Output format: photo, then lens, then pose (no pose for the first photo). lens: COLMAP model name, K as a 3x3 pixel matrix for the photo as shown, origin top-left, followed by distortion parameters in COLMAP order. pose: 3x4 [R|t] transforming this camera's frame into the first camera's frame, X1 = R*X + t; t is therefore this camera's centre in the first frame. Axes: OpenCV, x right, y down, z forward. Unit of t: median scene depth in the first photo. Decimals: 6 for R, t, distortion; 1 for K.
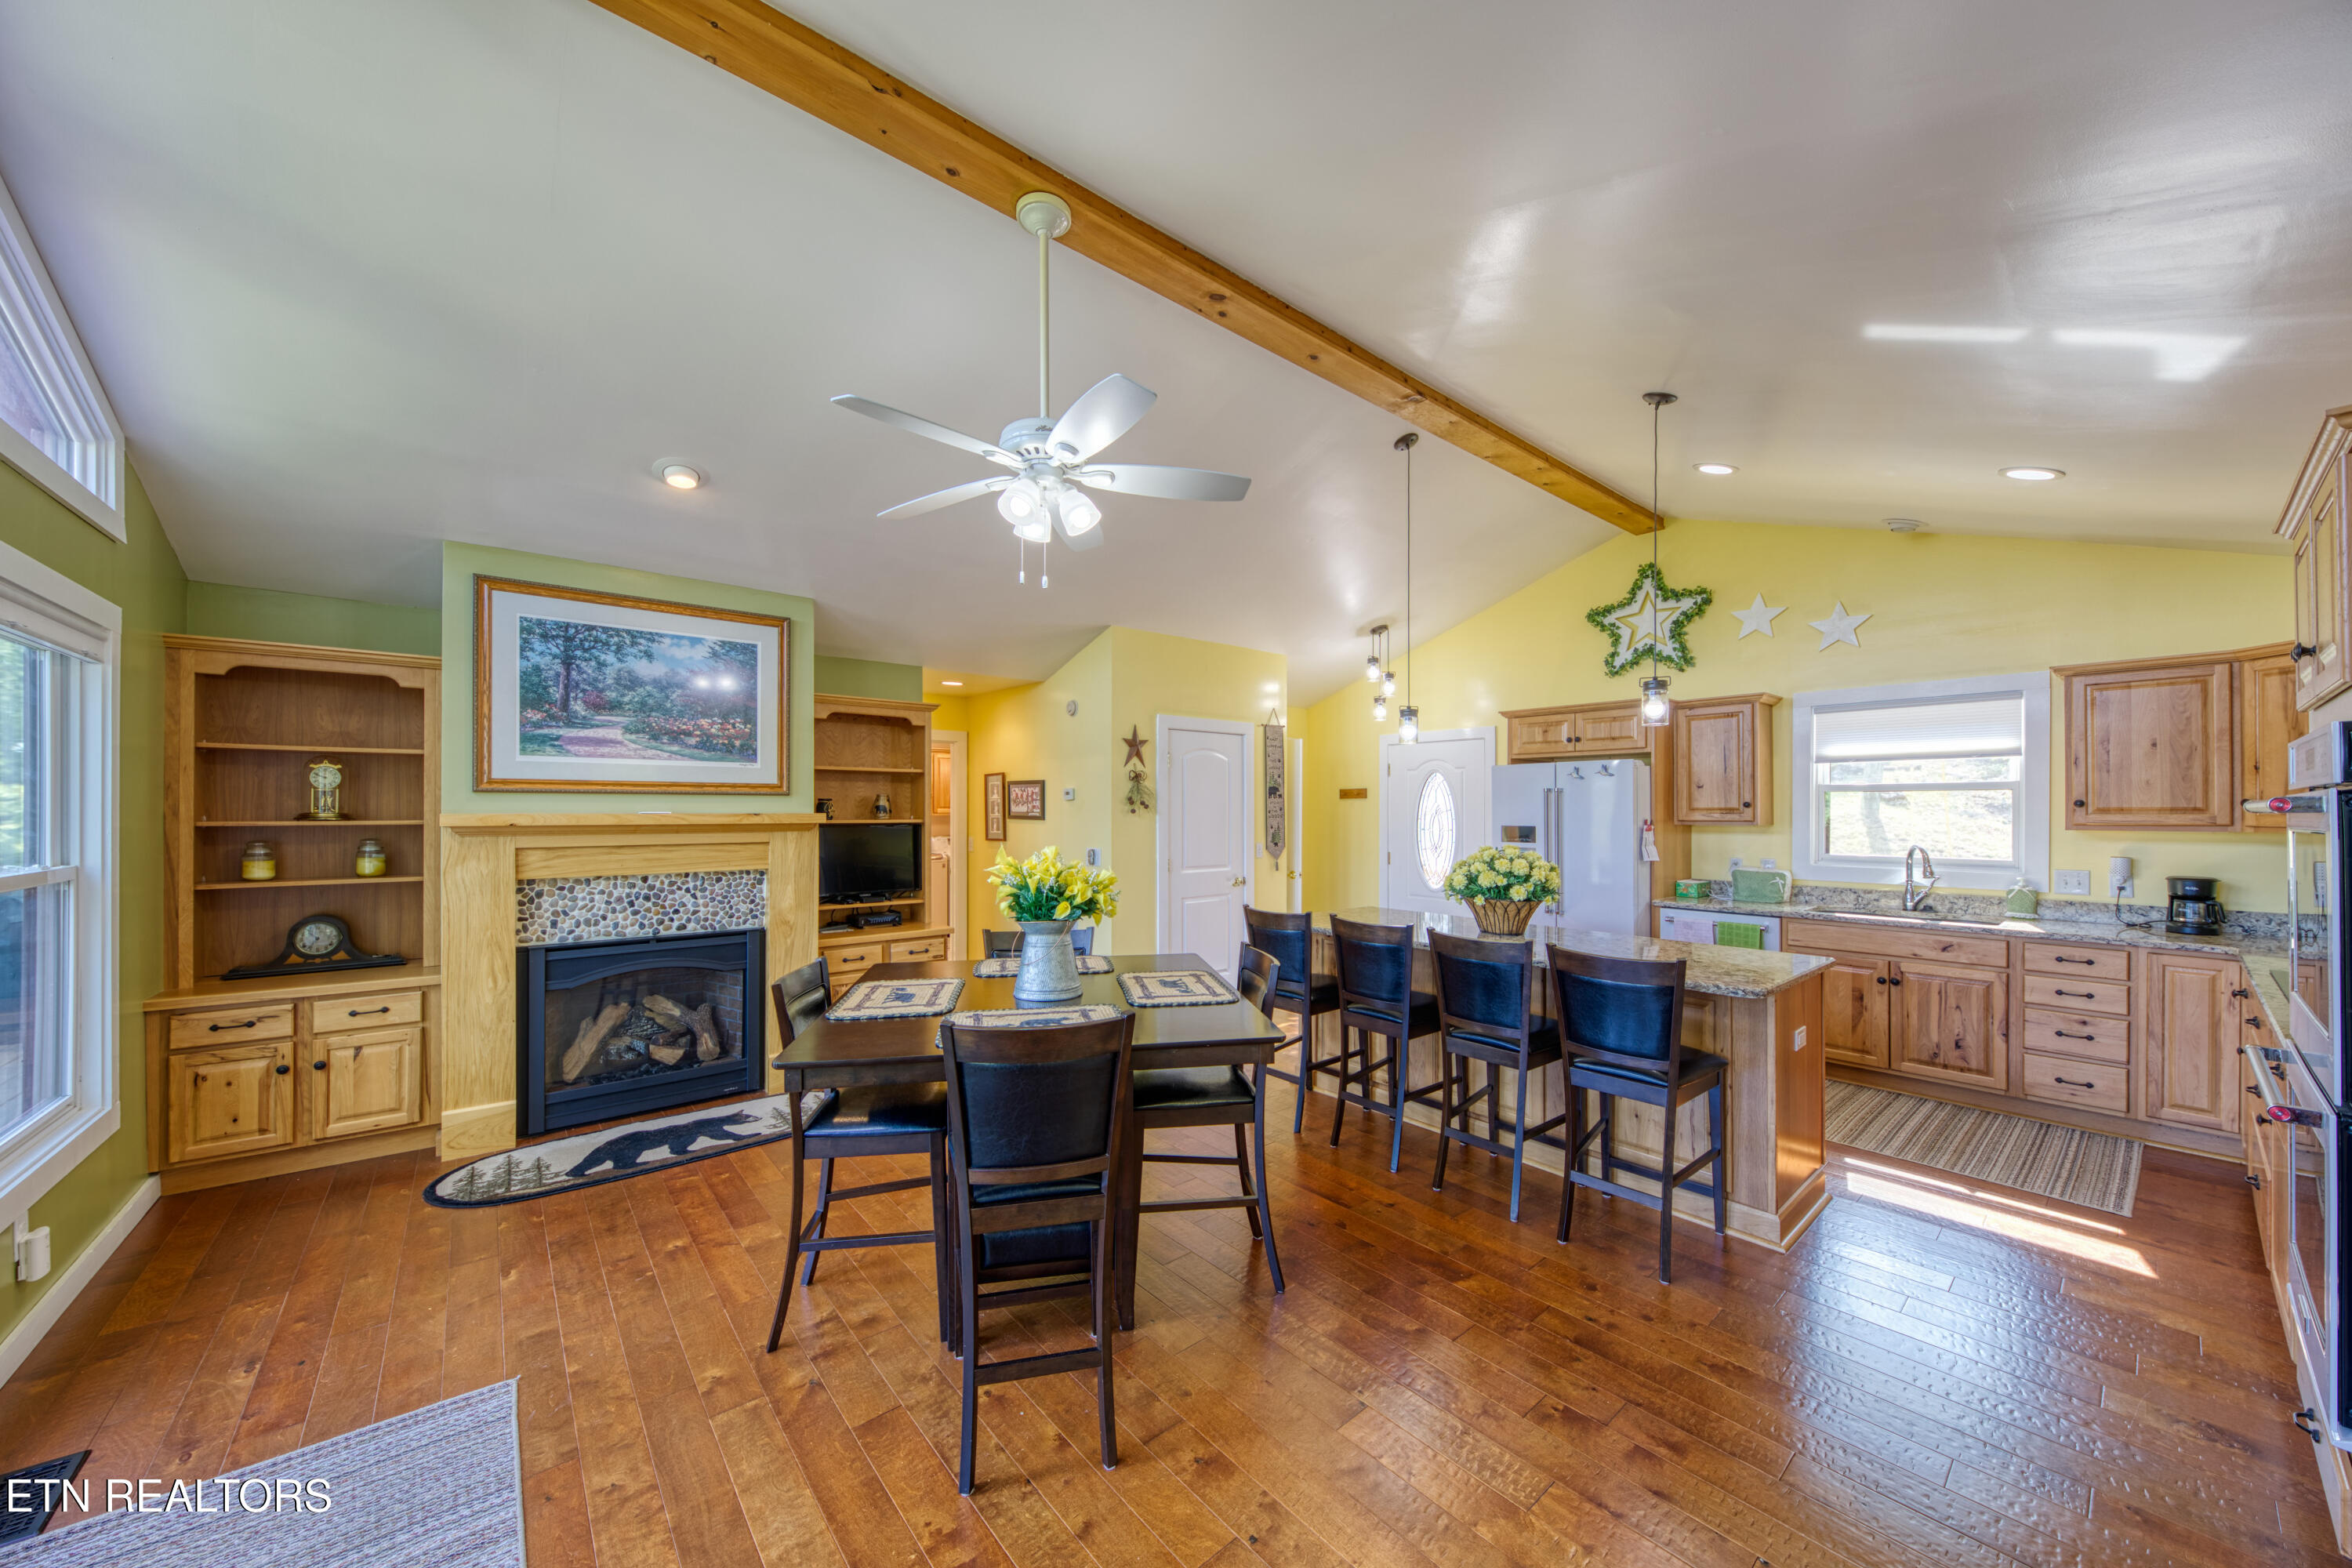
lens RADIAL K [[816.5, 0, 1204.9], [0, 816.5, 800.7], [0, 0, 1]] dist [0.007052, -0.001324]
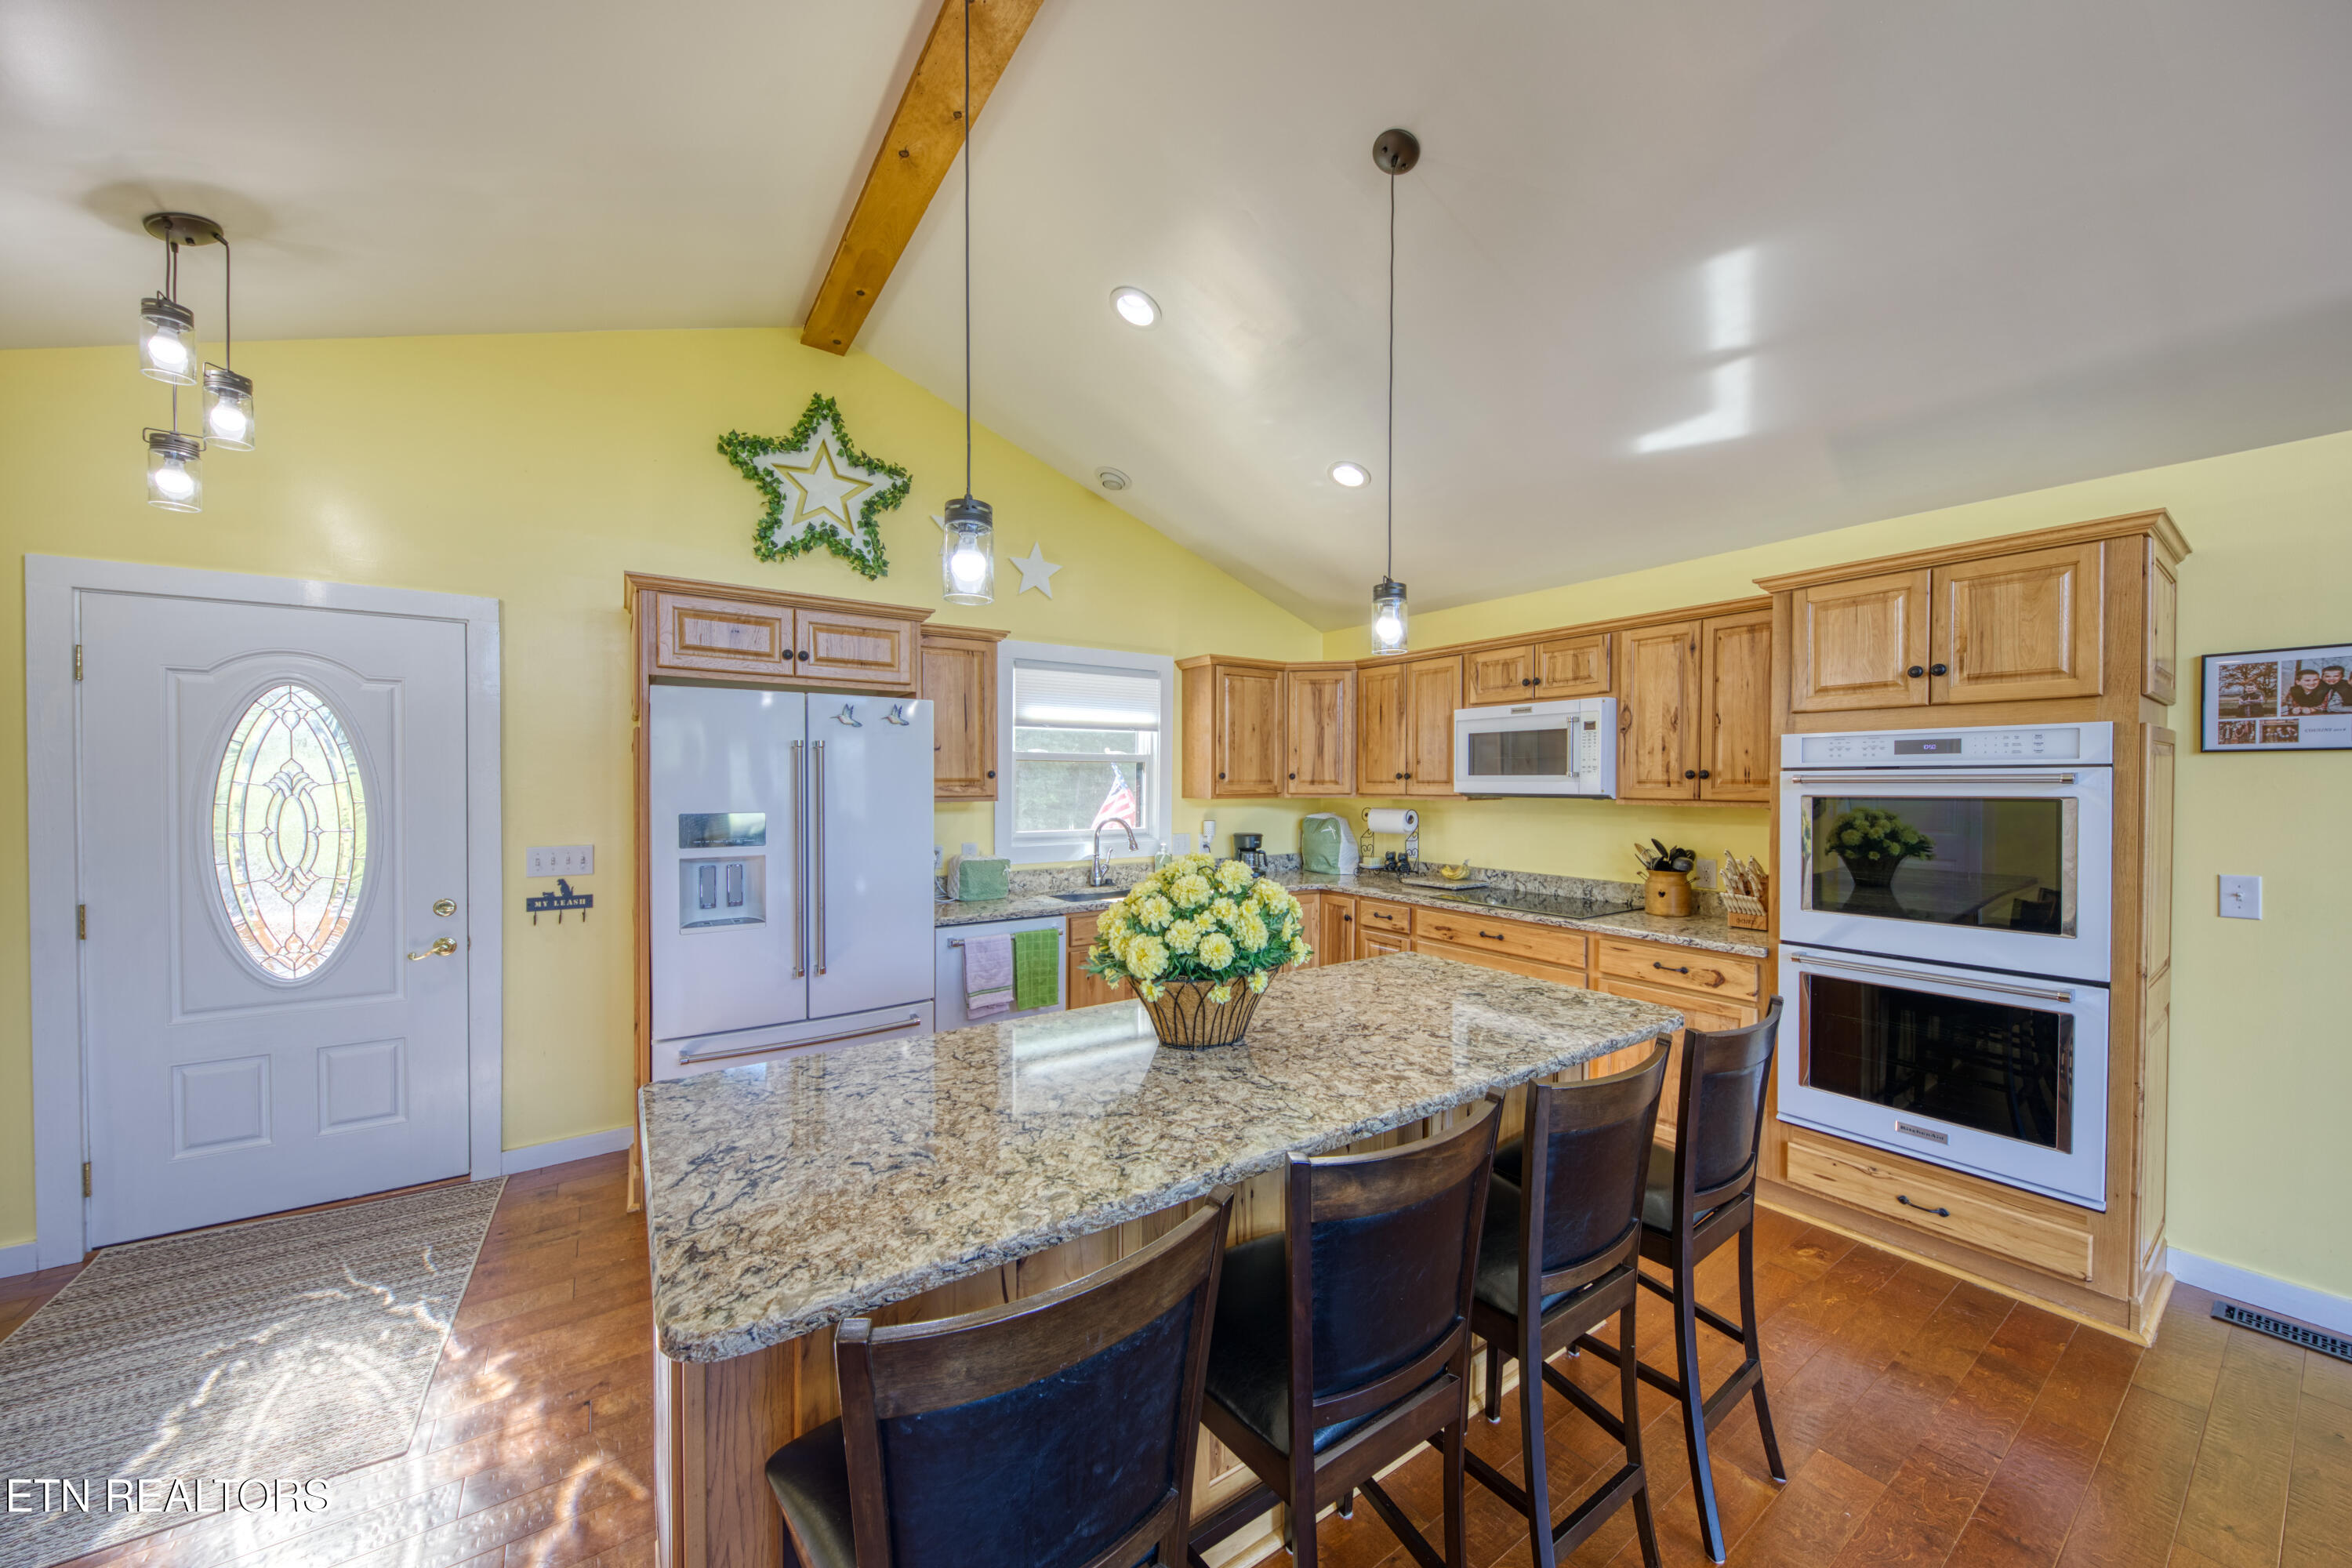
lens RADIAL K [[826.3, 0, 1170.8], [0, 826.3, 801.9], [0, 0, 1]] dist [0.003236, -0.001188]
pose [[0.139716, -0.024760, 0.989882, -0.092621], [-0.012192, 0.999569, 0.026723, 0.008951], [-0.990117, -0.015802, 0.139354, 0.829761]]
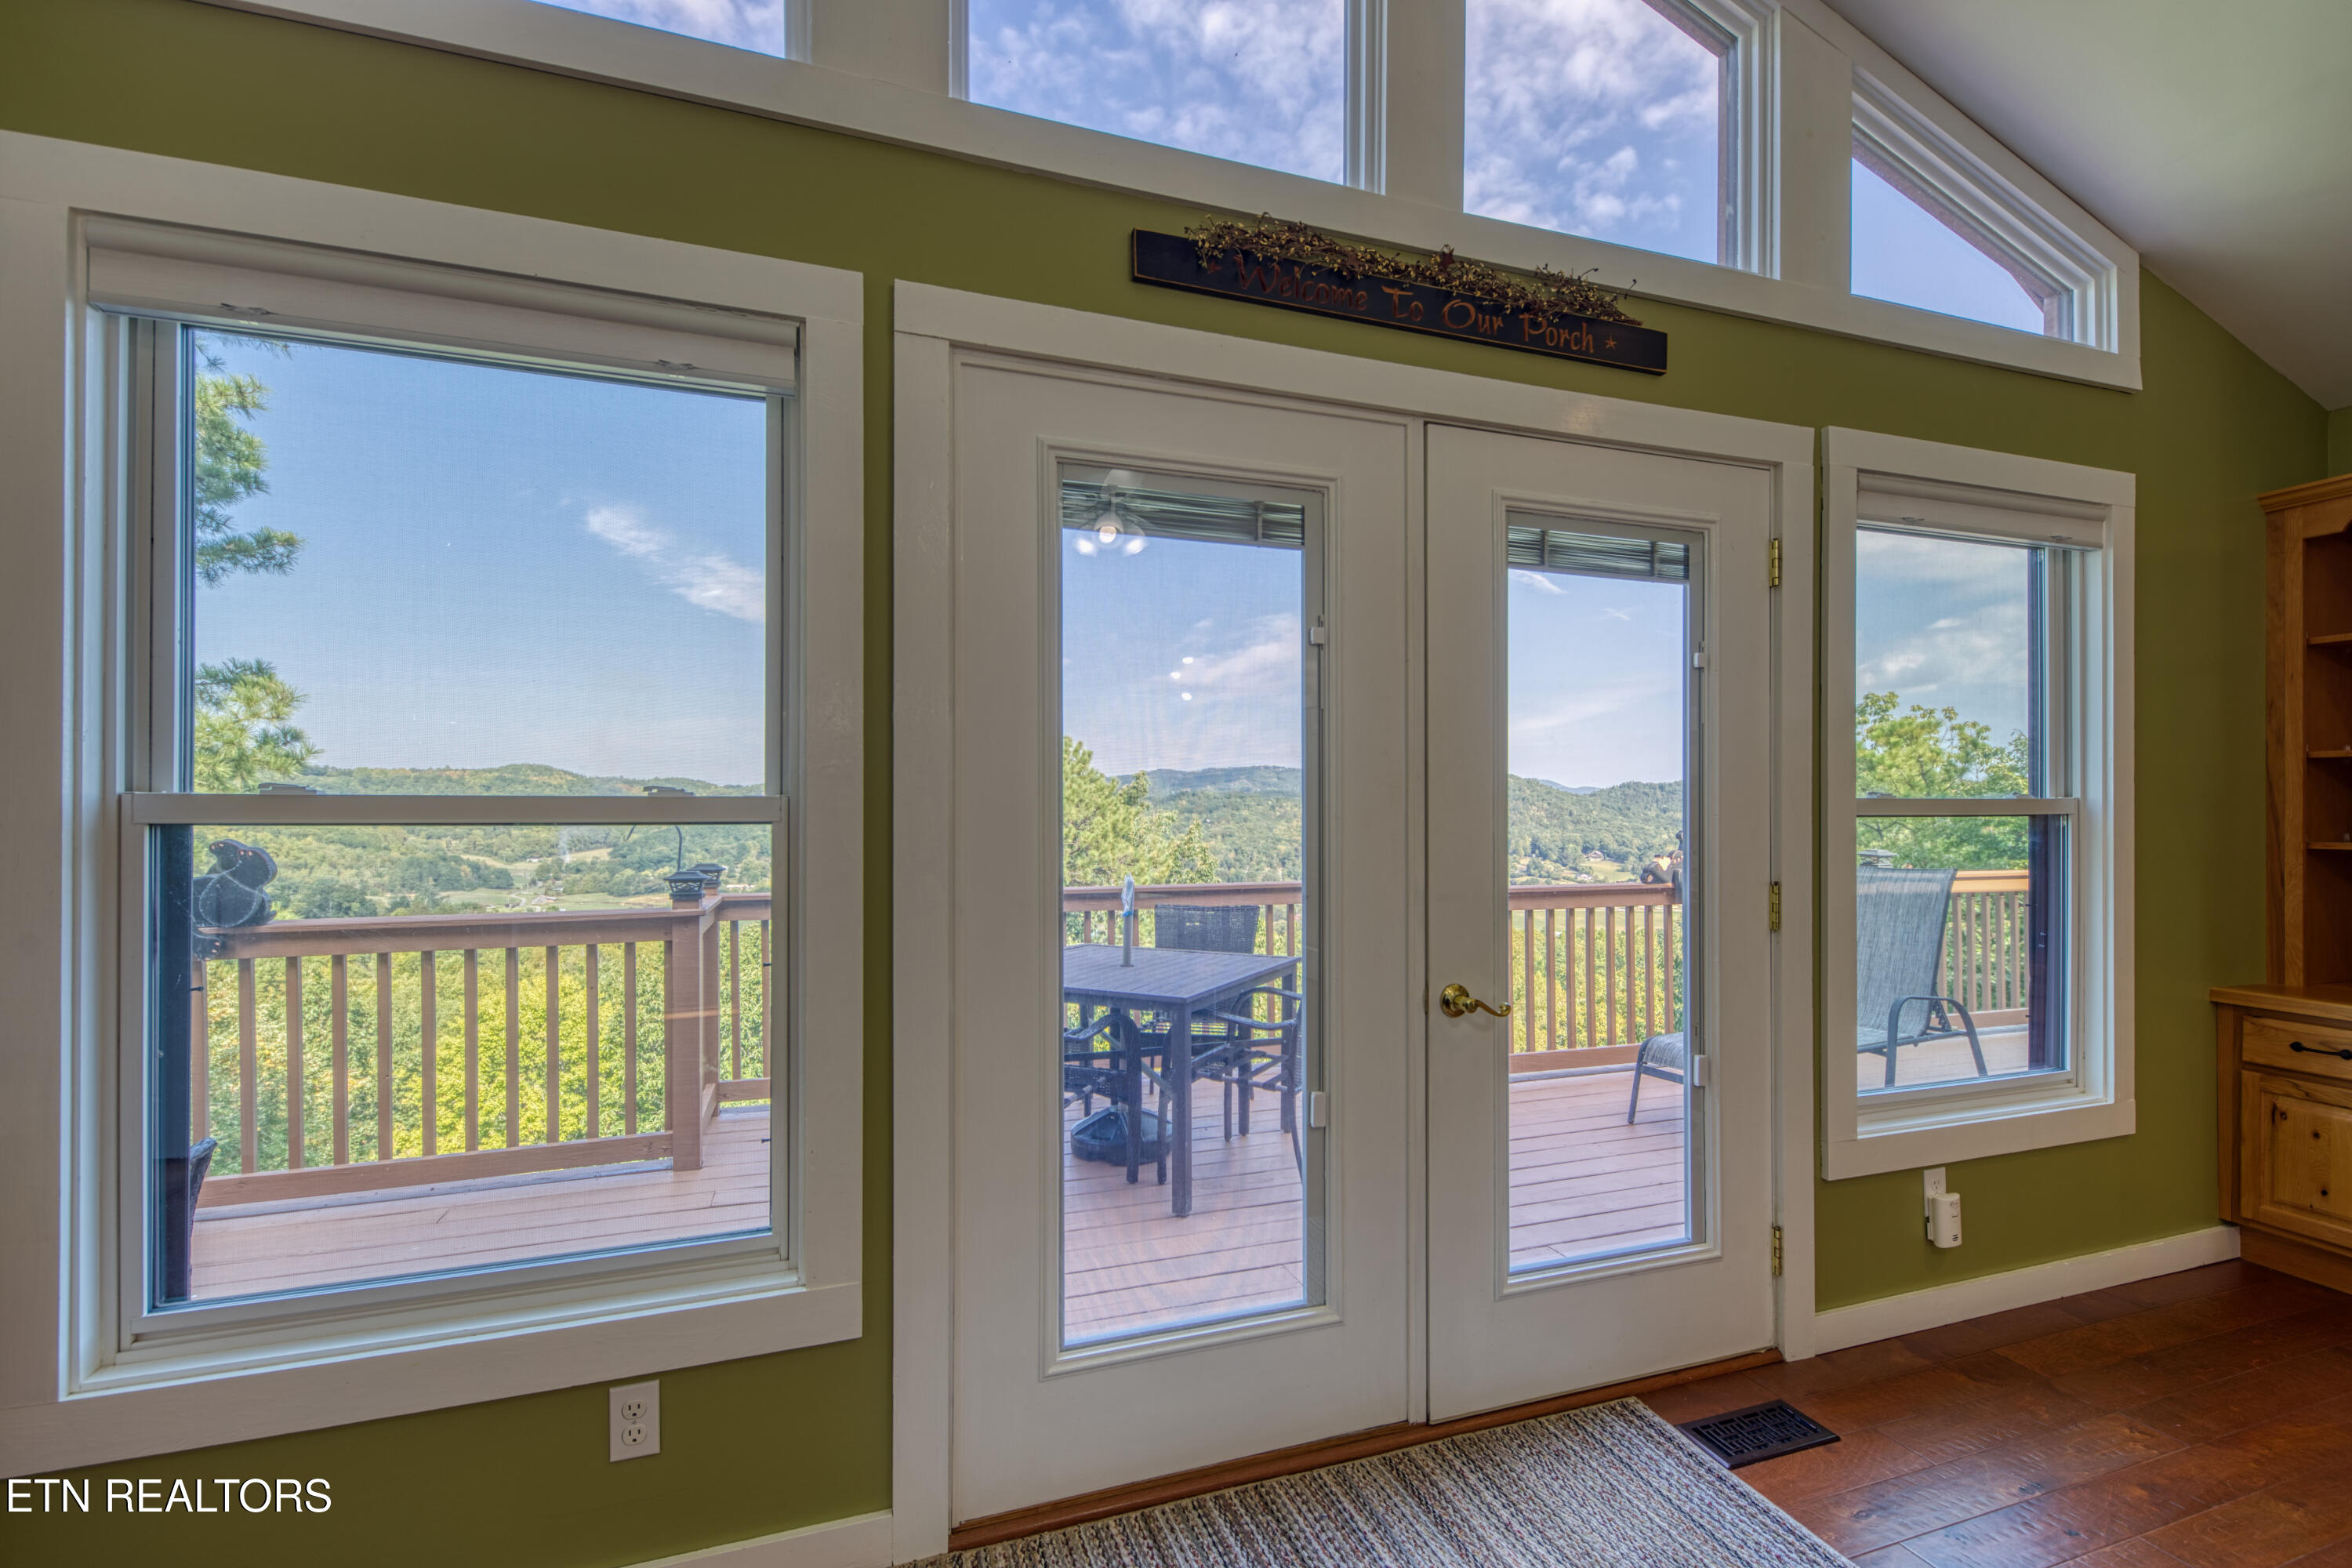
lens RADIAL K [[1028.7, 0, 1190.2], [0, 1028.7, 816.1], [0, 0, 1]] dist [0.003060, -0.000020]
pose [[-0.396737, 0.000311, -0.917932, -0.030029], [0.009921, 0.999943, -0.003949, 0.050629], [0.917879, -0.010673, -0.396717, 0.322825]]
